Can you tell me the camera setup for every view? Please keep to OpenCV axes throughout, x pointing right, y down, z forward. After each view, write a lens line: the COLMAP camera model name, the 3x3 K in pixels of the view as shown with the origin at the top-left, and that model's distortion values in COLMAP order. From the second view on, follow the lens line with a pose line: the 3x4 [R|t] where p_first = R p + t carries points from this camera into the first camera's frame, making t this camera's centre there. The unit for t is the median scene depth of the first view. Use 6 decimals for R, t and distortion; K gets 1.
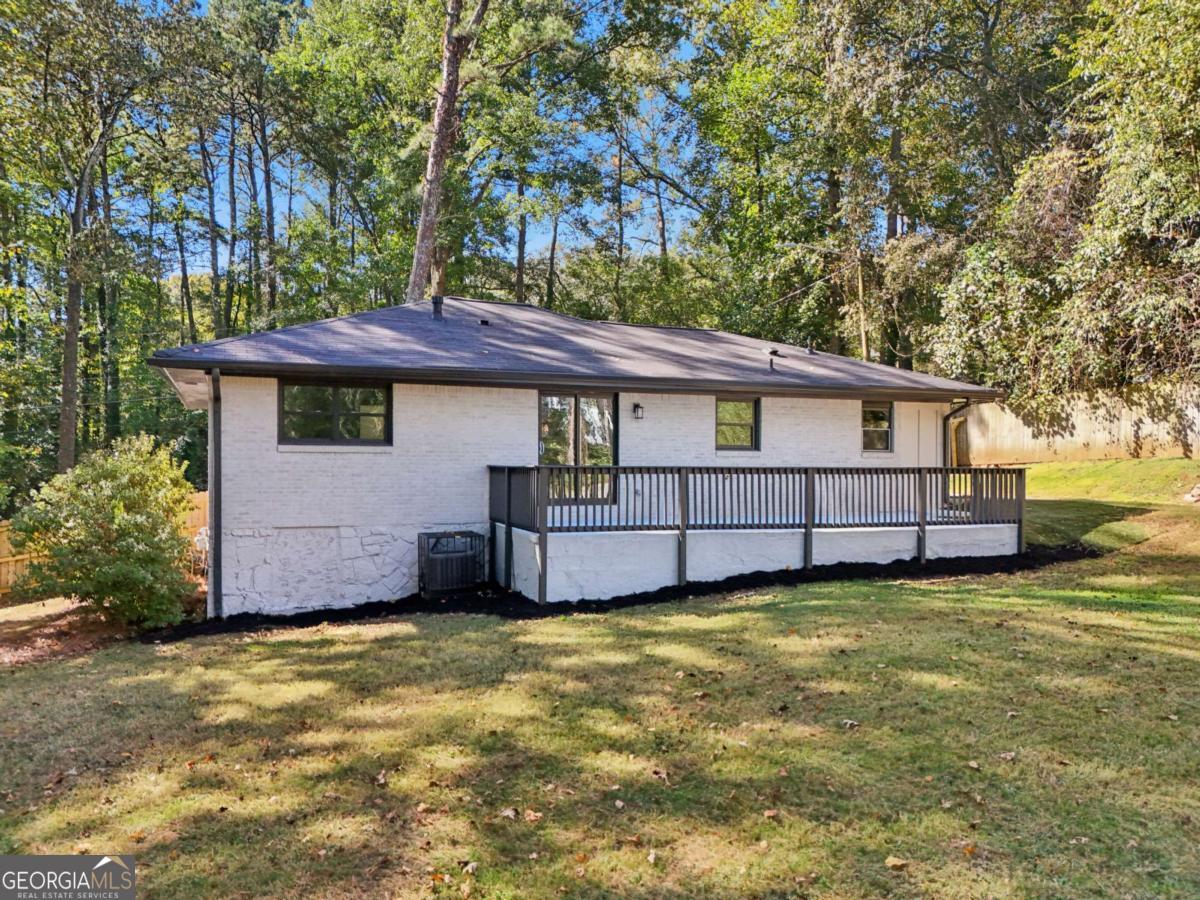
lens RADIAL K [[843.3, 0, 586.2], [0, 843.3, 481.5], [0, 0, 1]] dist [0.110314, -0.084556]
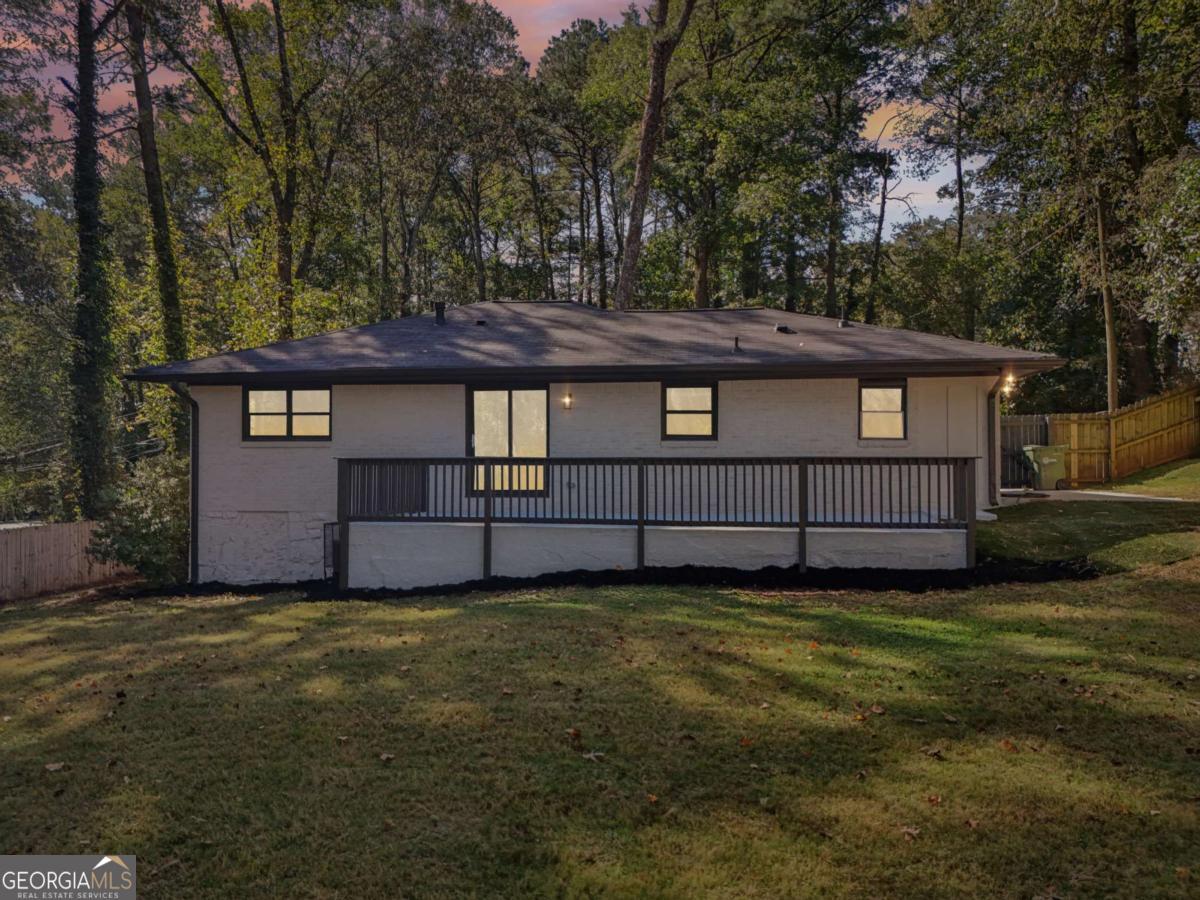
lens RADIAL K [[841.0, 0, 600.0], [0, 841.0, 450.0], [0, 0, 1]] dist [0.072104, -0.087845]
pose [[0.886009, -0.010236, -0.463555, 0.568208], [-0.002524, 0.999635, -0.026897, -0.000954], [0.463662, 0.025000, 0.885660, 0.162917]]
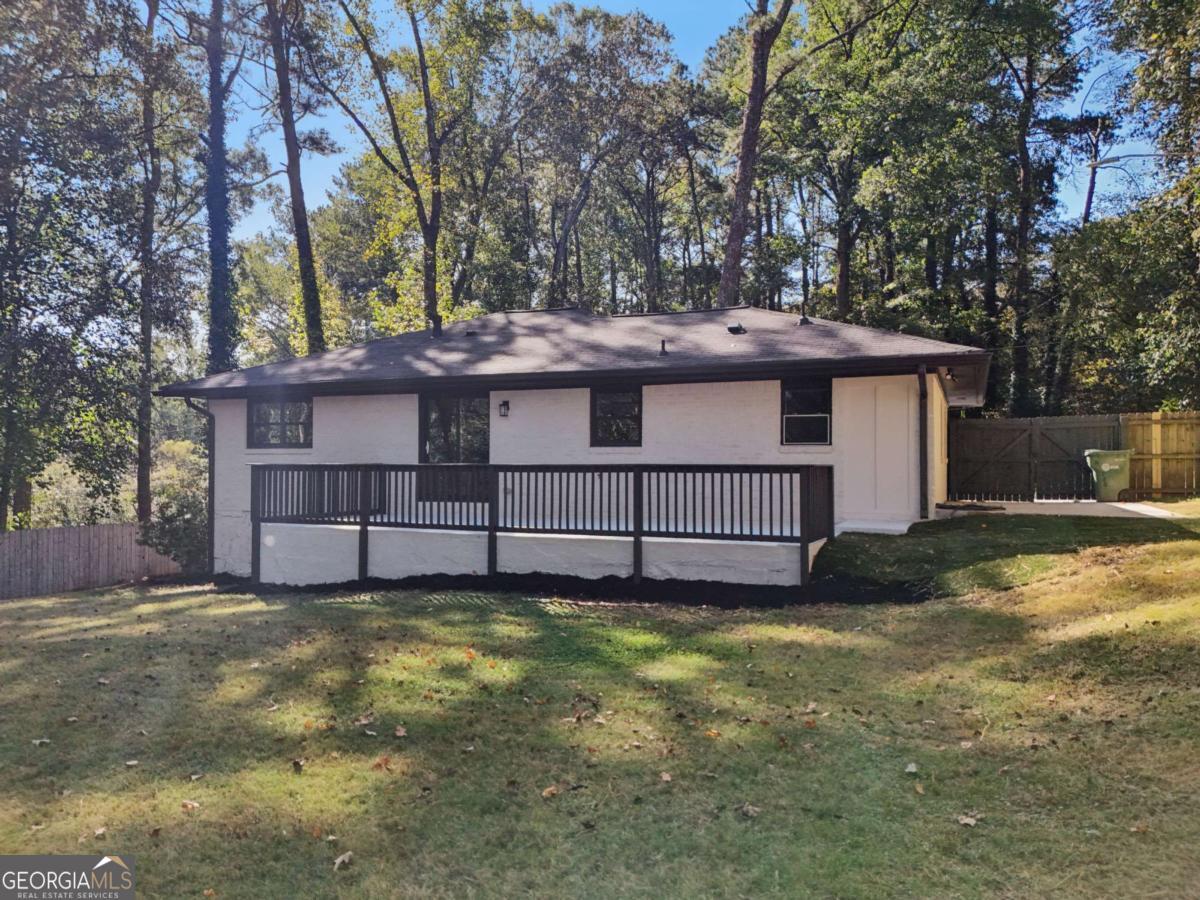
lens RADIAL K [[852.0, 0, 600.0], [0, 852.0, 450.0], [0, 0, 1]] dist [0.075449, -0.087649]
pose [[0.729882, -0.017030, -0.683361, 0.867296], [-0.007644, 0.999424, -0.033072, -0.002680], [0.683531, 0.029362, 0.729331, 0.361942]]
